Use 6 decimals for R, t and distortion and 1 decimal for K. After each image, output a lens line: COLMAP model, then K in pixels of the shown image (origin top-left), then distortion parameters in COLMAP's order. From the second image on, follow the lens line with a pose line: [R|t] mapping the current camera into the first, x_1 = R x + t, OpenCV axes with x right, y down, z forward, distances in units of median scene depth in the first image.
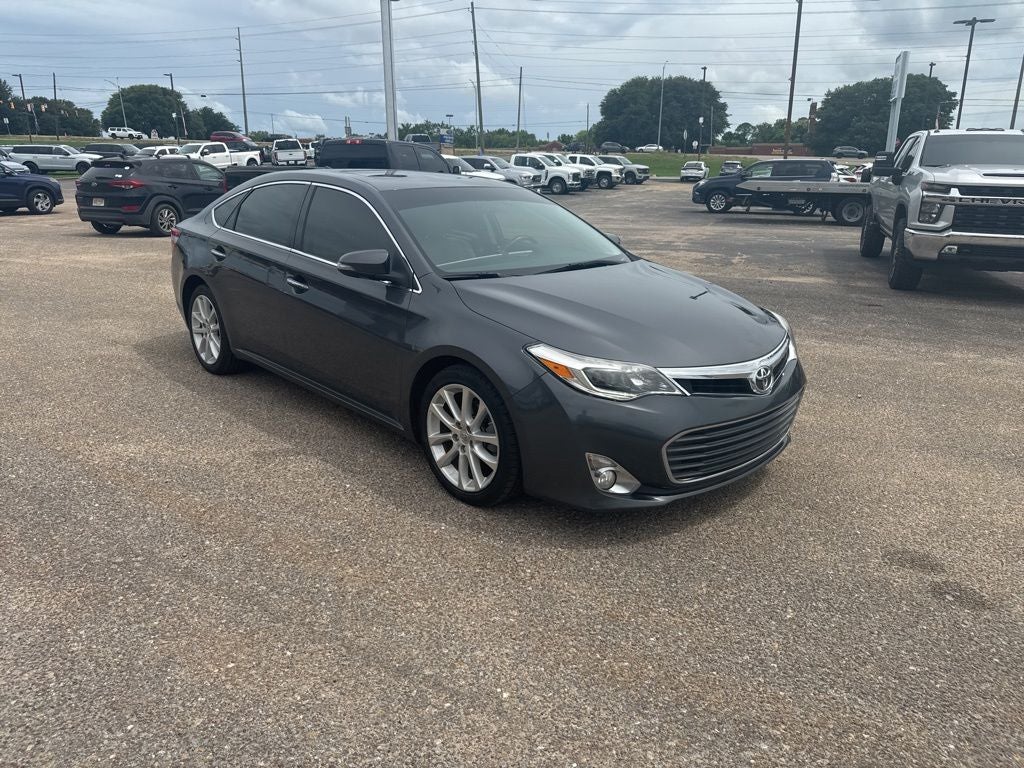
lens RADIAL K [[717.0, 0, 505.6], [0, 717.0, 378.6], [0, 0, 1]] dist [0.026162, -0.040198]
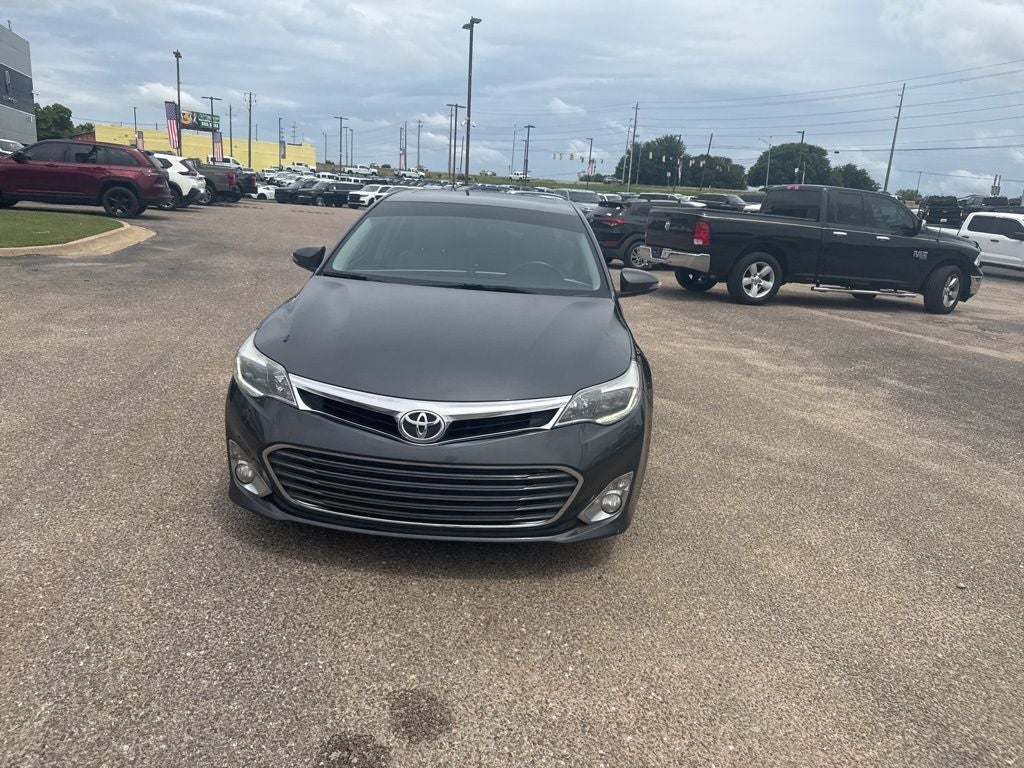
lens RADIAL K [[717.0, 0, 509.0], [0, 717.0, 382.4], [0, 0, 1]] dist [0.026162, -0.040198]
pose [[0.693757, 0.210712, -0.688696, 0.069811], [-0.255956, 0.965953, 0.037704, -0.007421], [0.673192, 0.150119, 0.724069, 0.033156]]
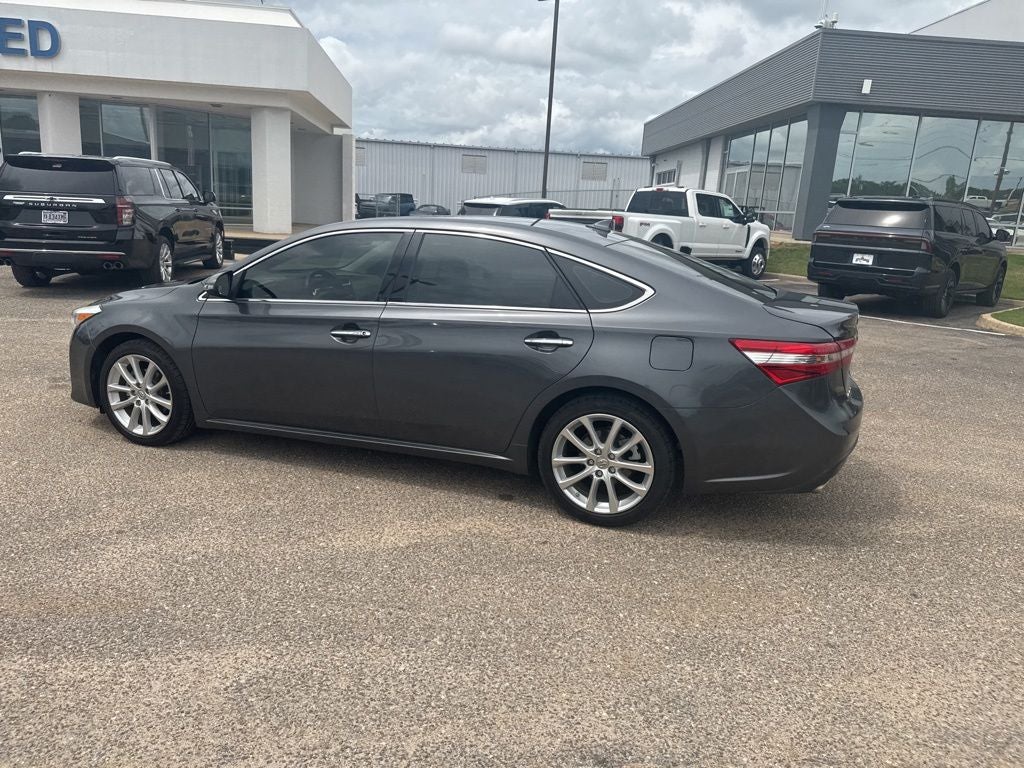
lens RADIAL K [[717.0, 0, 509.0], [0, 717.0, 379.1], [0, 0, 1]] dist [0.026162, -0.040198]
pose [[-0.888657, 0.053581, -0.455431, 0.025147], [-0.180993, 0.871539, 0.455698, -0.058626], [0.421342, 0.487389, -0.764802, 0.199966]]
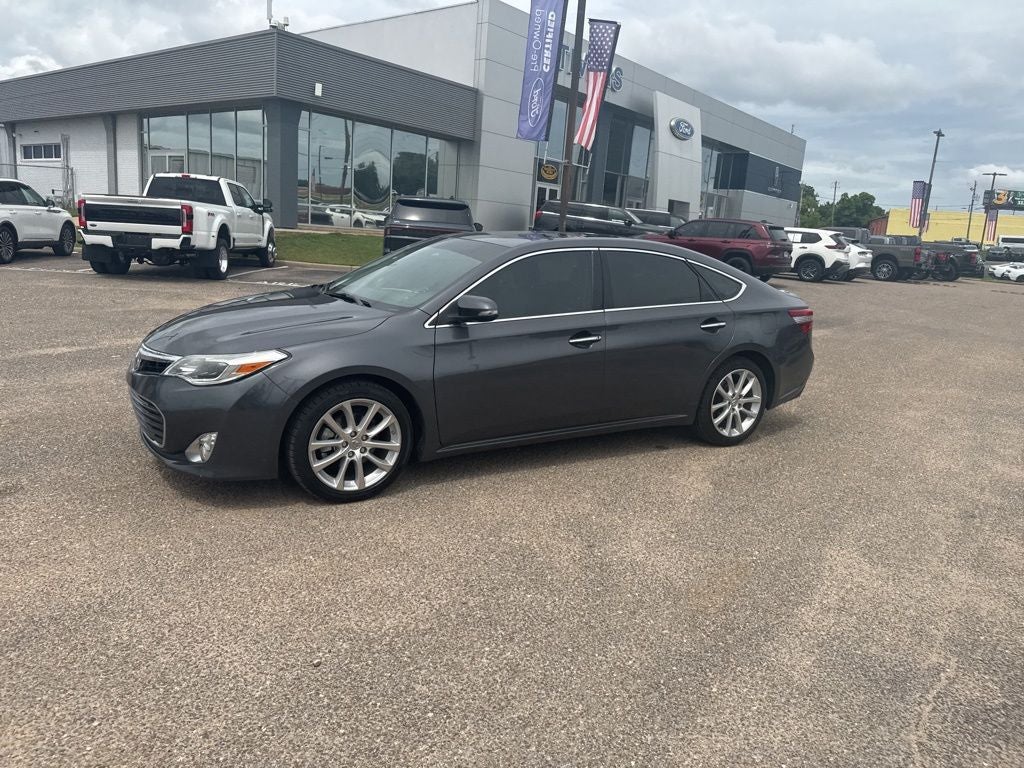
lens RADIAL K [[717.0, 0, 506.7], [0, 717.0, 383.1], [0, 0, 1]] dist [0.026162, -0.040198]
pose [[-0.225512, 0.179643, -0.957535, 0.102950], [-0.334757, 0.908722, 0.249325, -0.035792], [0.914922, 0.376767, -0.144791, 0.128667]]
